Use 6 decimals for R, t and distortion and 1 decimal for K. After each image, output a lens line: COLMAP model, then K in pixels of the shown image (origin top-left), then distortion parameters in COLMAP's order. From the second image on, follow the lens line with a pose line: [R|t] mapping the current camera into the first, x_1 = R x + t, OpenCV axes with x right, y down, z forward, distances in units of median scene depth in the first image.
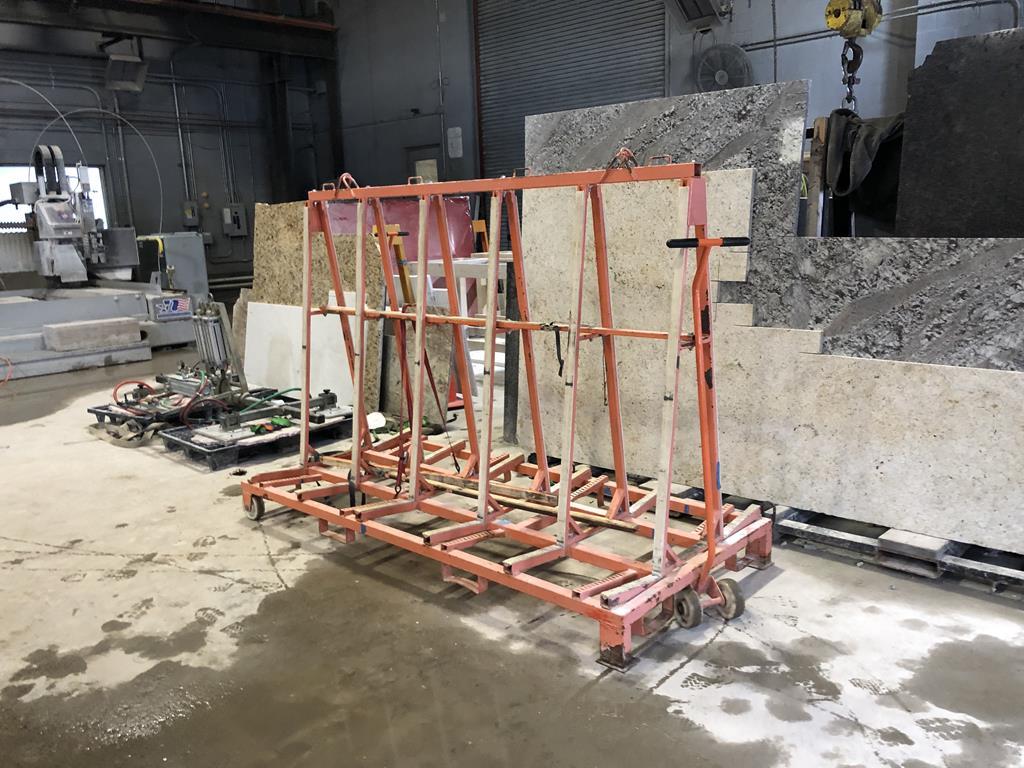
lens RADIAL K [[826.1, 0, 512.0], [0, 826.1, 384.0], [0, 0, 1]] dist [0.028768, 0.006546]
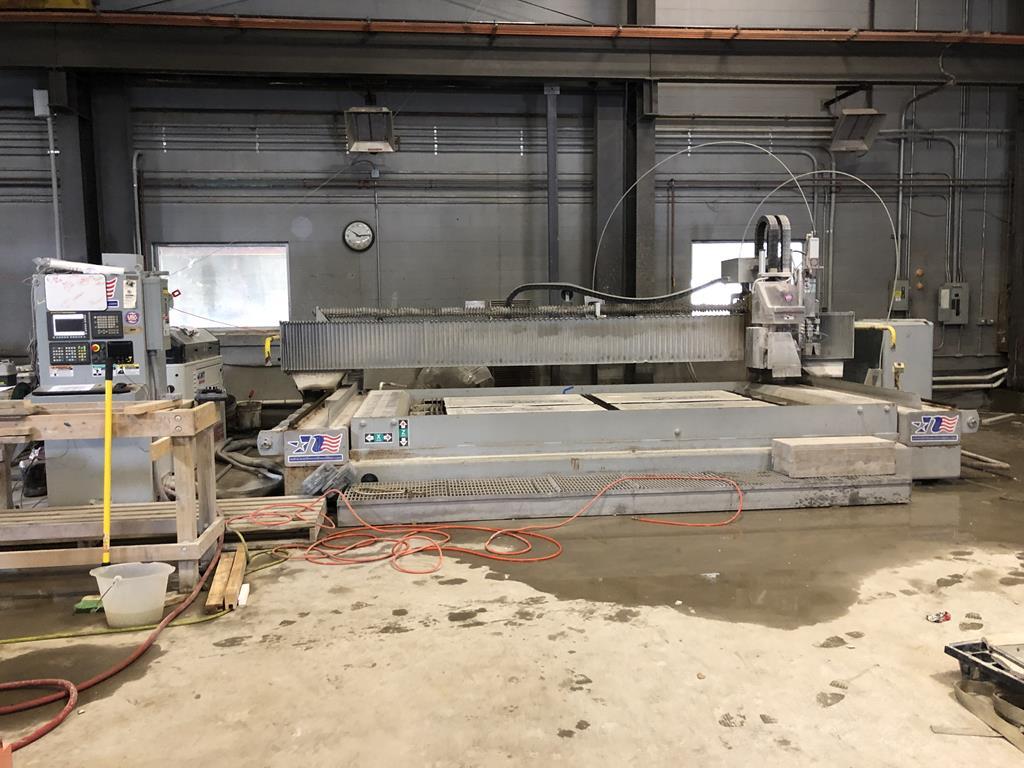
lens RADIAL K [[842.6, 0, 512.0], [0, 842.6, 384.0], [0, 0, 1]] dist [0.045185, -0.043156]
pose [[0.771208, 0.081615, -0.631330, -0.207967], [-0.143514, 0.988507, -0.047522, -0.038546], [0.620195, 0.127254, 0.774057, 0.197952]]
